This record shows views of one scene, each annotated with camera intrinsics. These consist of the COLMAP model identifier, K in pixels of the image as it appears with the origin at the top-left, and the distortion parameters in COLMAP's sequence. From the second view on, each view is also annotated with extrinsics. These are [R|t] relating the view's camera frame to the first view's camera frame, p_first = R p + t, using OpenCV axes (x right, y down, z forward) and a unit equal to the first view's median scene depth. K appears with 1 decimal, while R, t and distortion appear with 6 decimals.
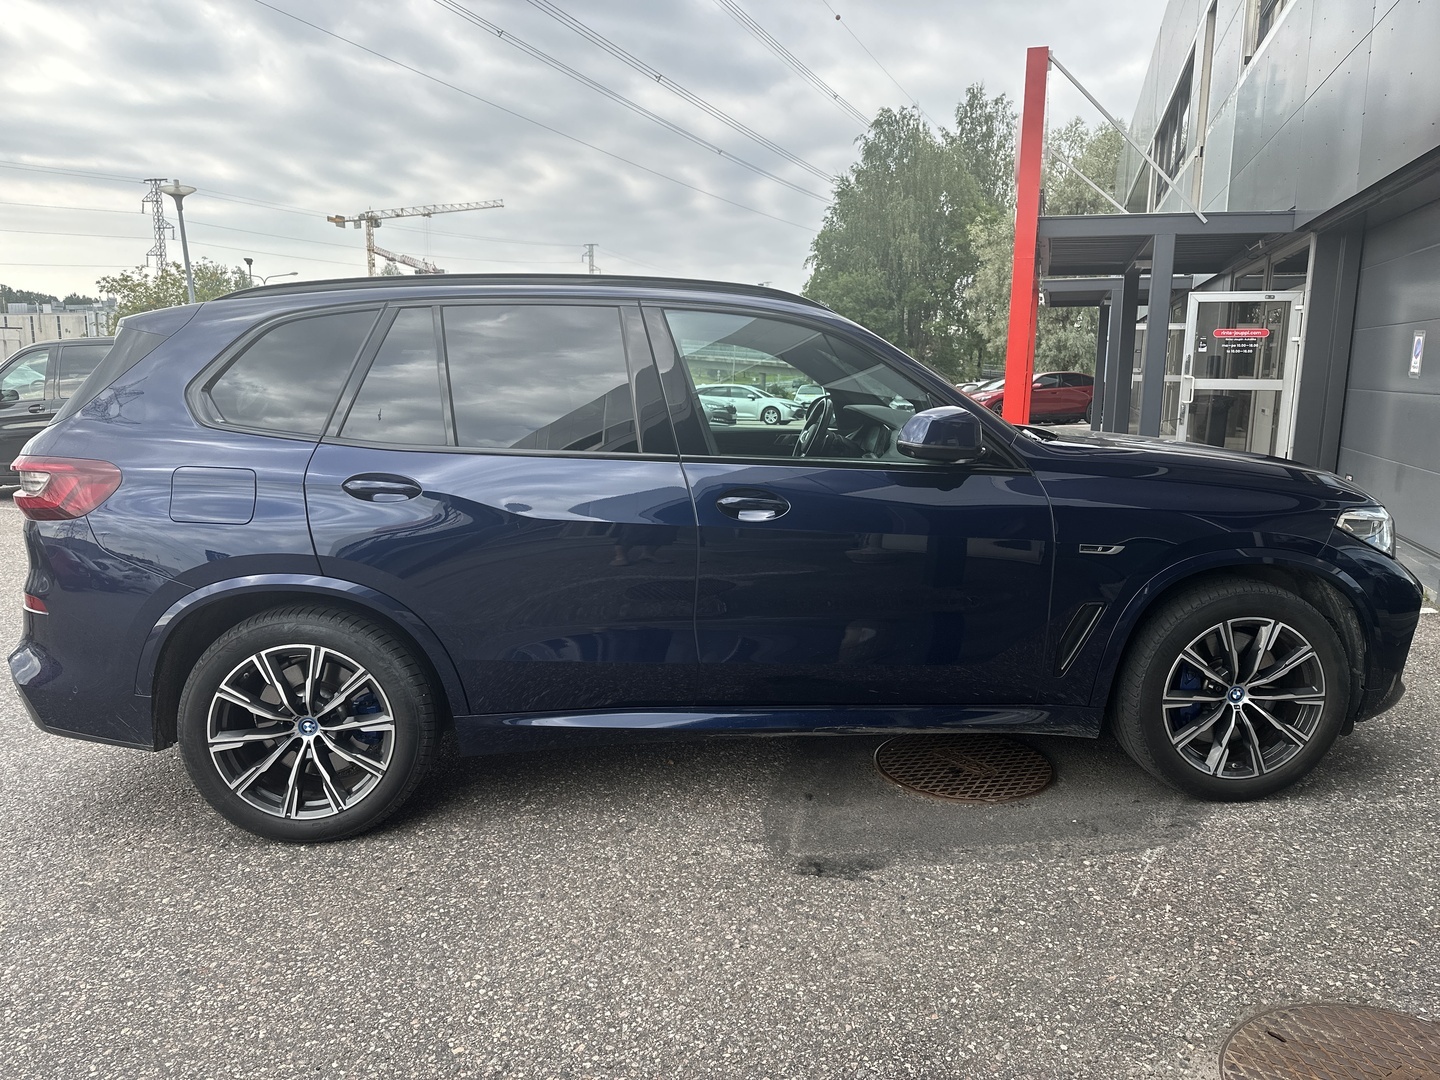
lens RADIAL K [[1038.2, 0, 803.6], [0, 1038.2, 536.4], [0, 0, 1]] dist [0.130393, -0.196968]
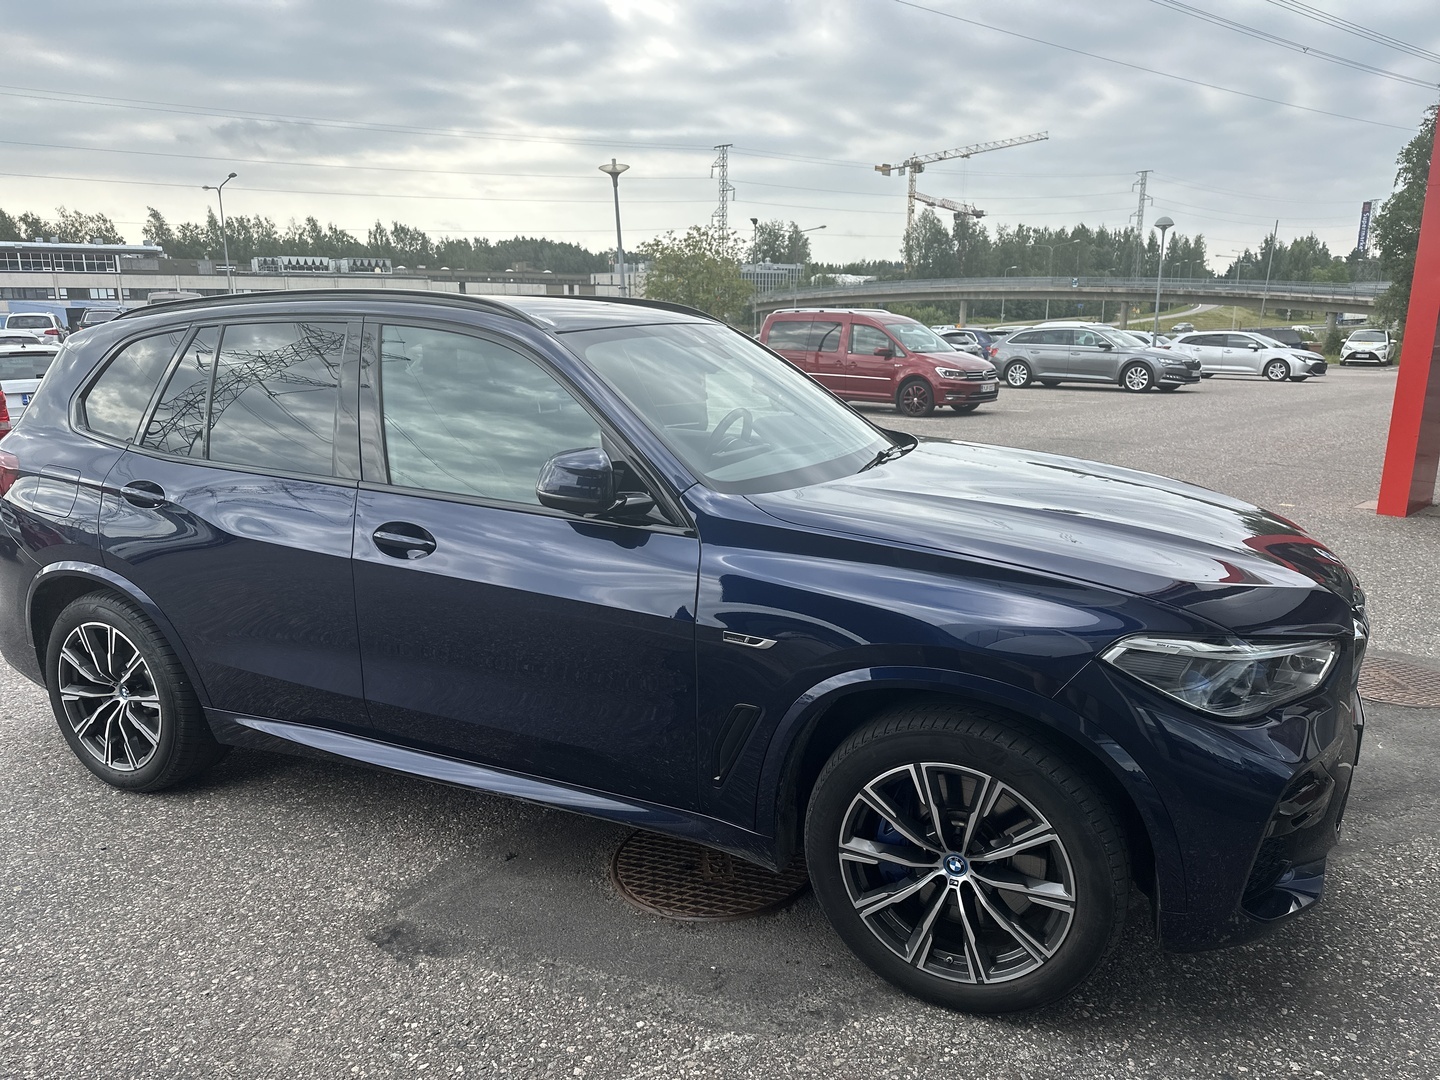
lens RADIAL K [[1064.6, 0, 718.9], [0, 1064.6, 569.7], [0, 0, 1]] dist [0.157690, -0.260301]
pose [[0.843605, 0.113753, -0.524778, 0.635480], [-0.073231, 0.992545, 0.097426, -0.108799], [0.531948, -0.043759, 0.845646, 0.302954]]
